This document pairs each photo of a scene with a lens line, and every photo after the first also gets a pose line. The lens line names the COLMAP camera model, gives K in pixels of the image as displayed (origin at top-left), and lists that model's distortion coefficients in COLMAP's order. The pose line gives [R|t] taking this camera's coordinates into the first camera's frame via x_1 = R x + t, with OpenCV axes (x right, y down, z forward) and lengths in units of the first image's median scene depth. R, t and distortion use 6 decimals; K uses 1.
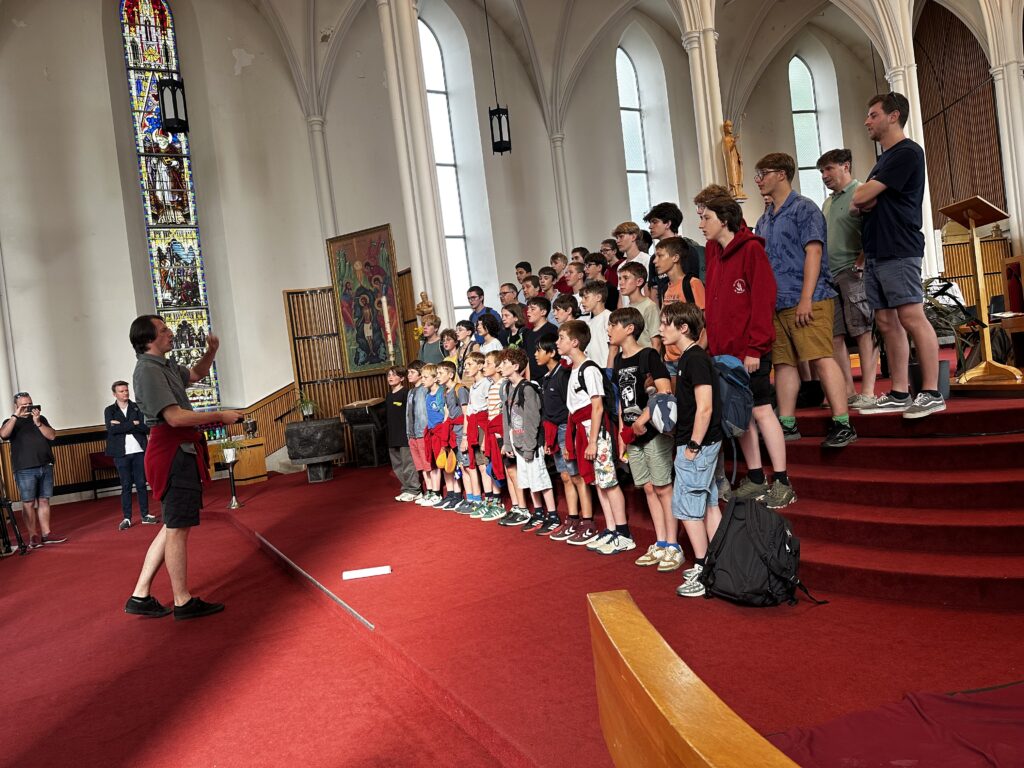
lens RADIAL K [[710.2, 0, 509.7], [0, 710.2, 391.1], [0, 0, 1]] dist [0.030094, -0.044286]
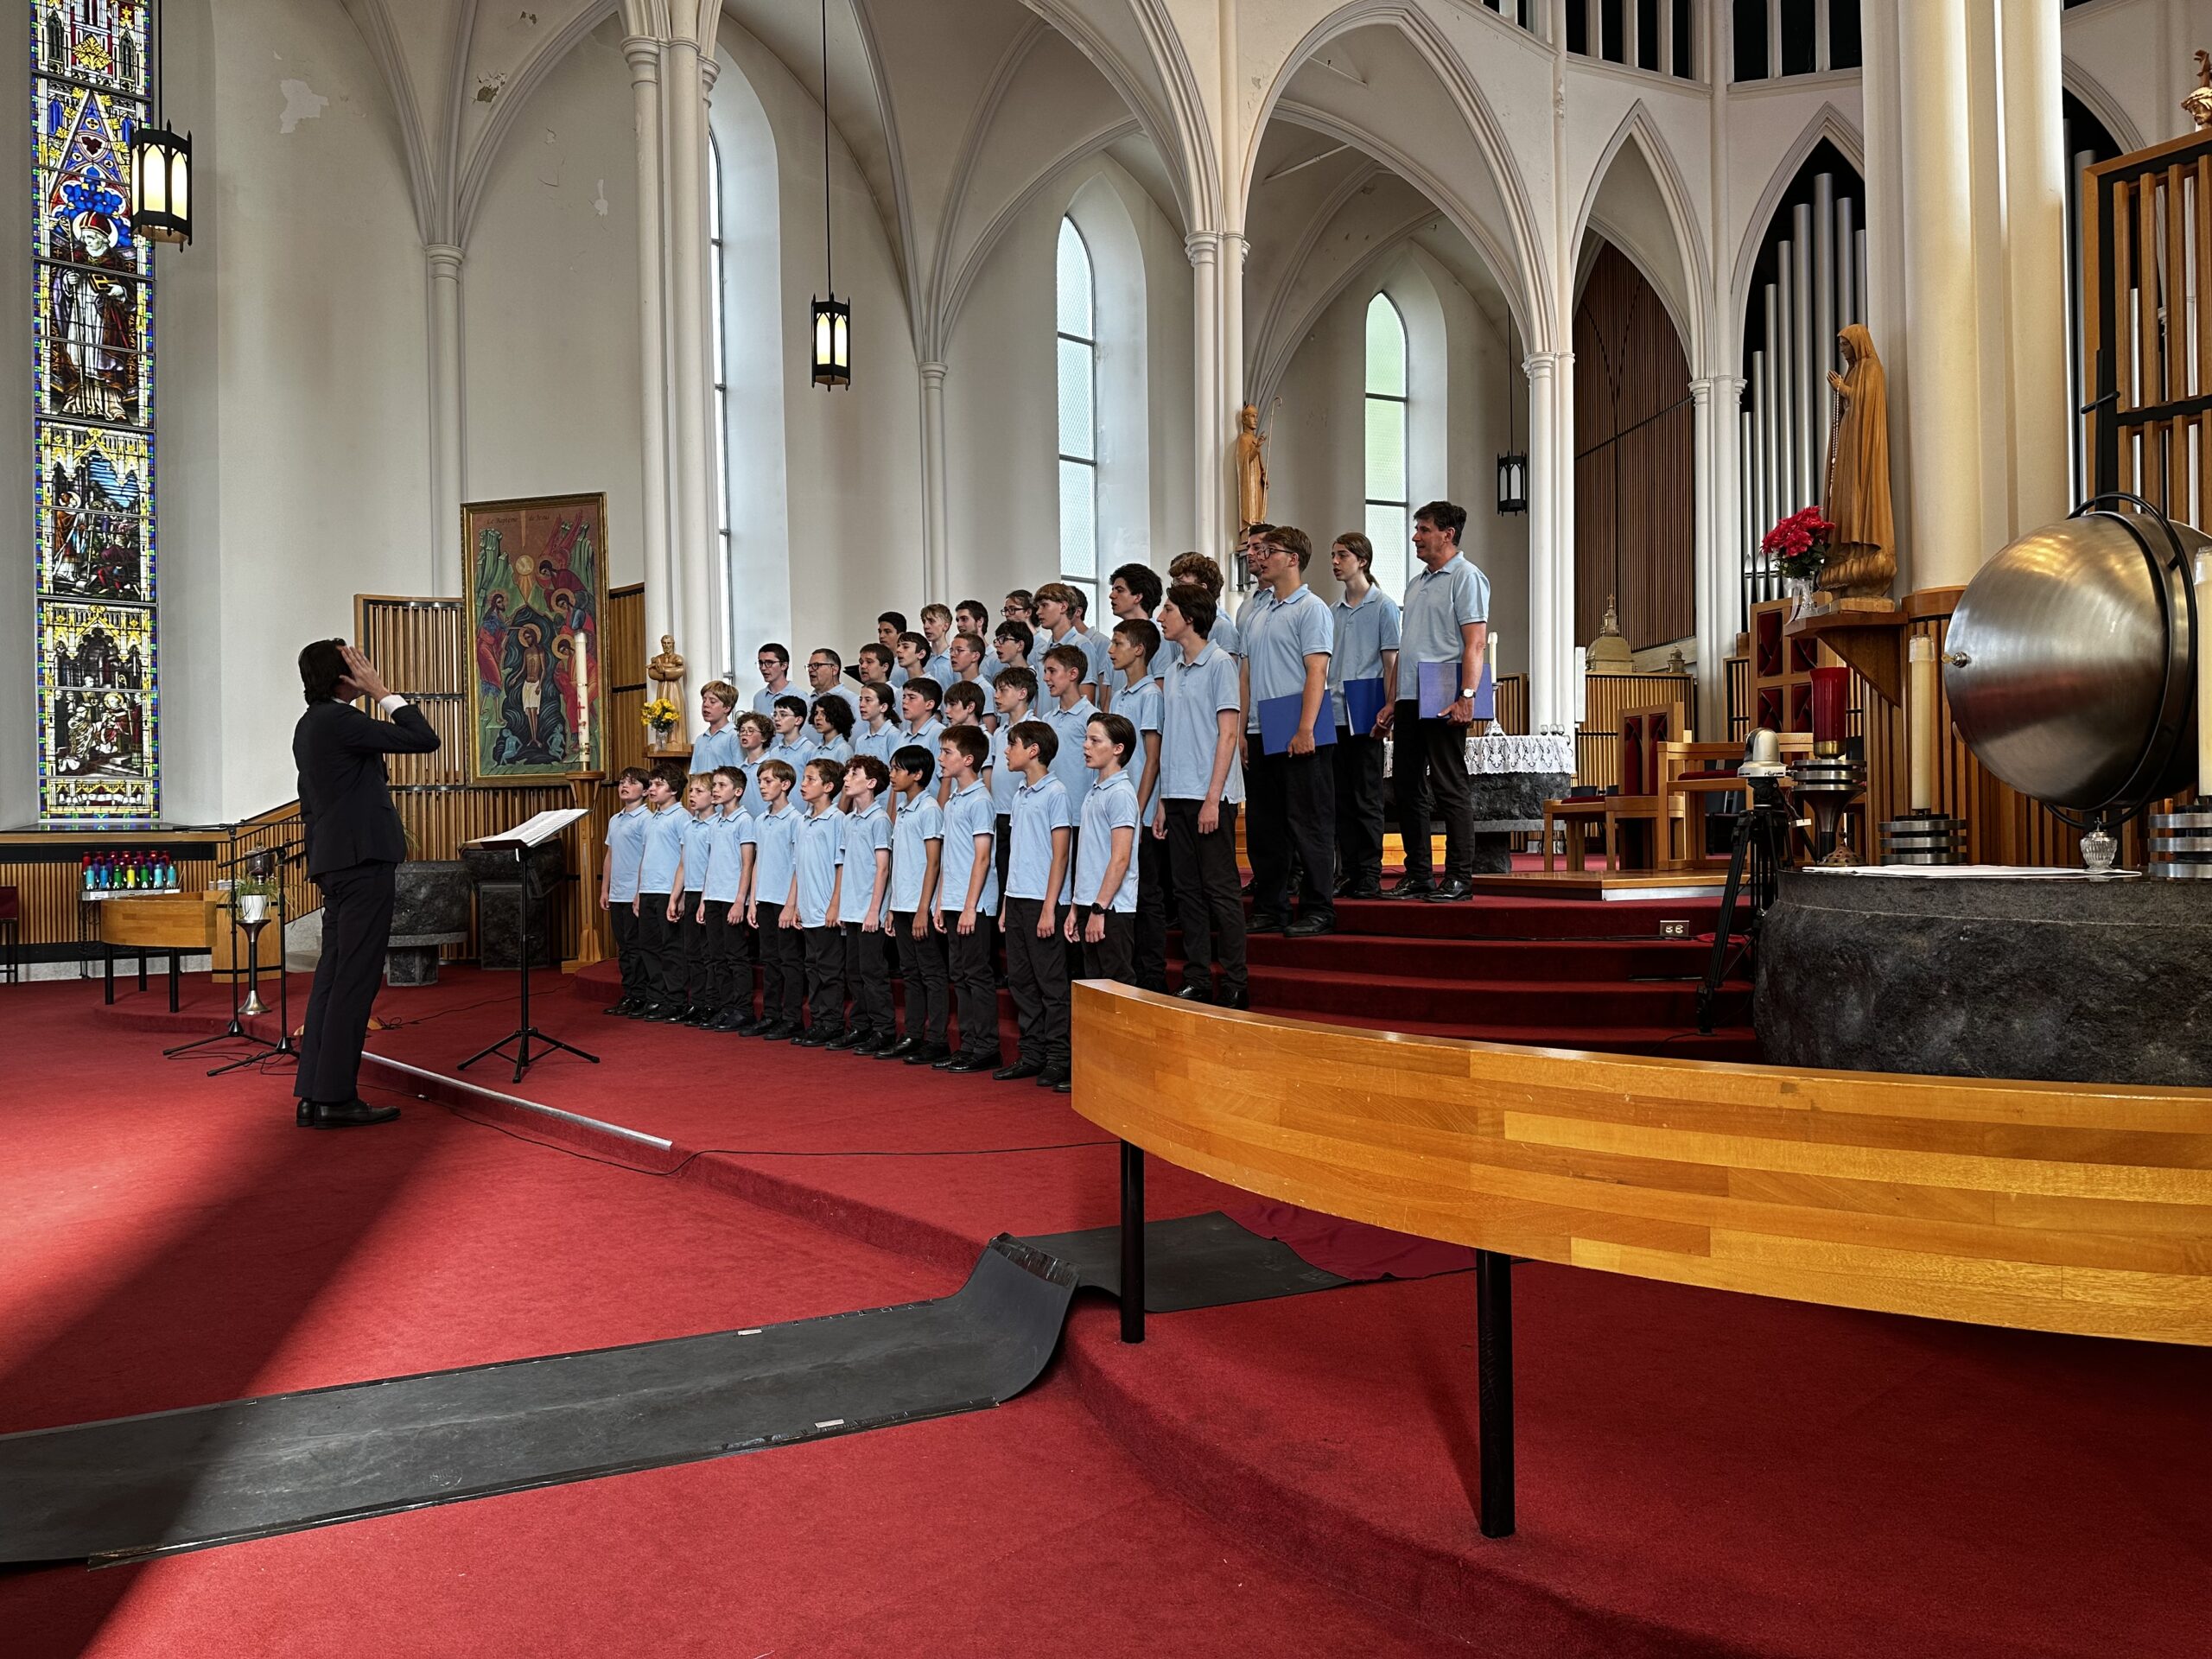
lens RADIAL K [[1534.3, 0, 1106.3], [0, 1534.3, 843.2], [0, 0, 1]] dist [0.030094, -0.044286]
pose [[0.968744, 0.101510, 0.226344, -0.042383], [-0.094587, 0.994662, -0.041252, 0.023438], [-0.229323, 0.018553, 0.973174, -0.142137]]
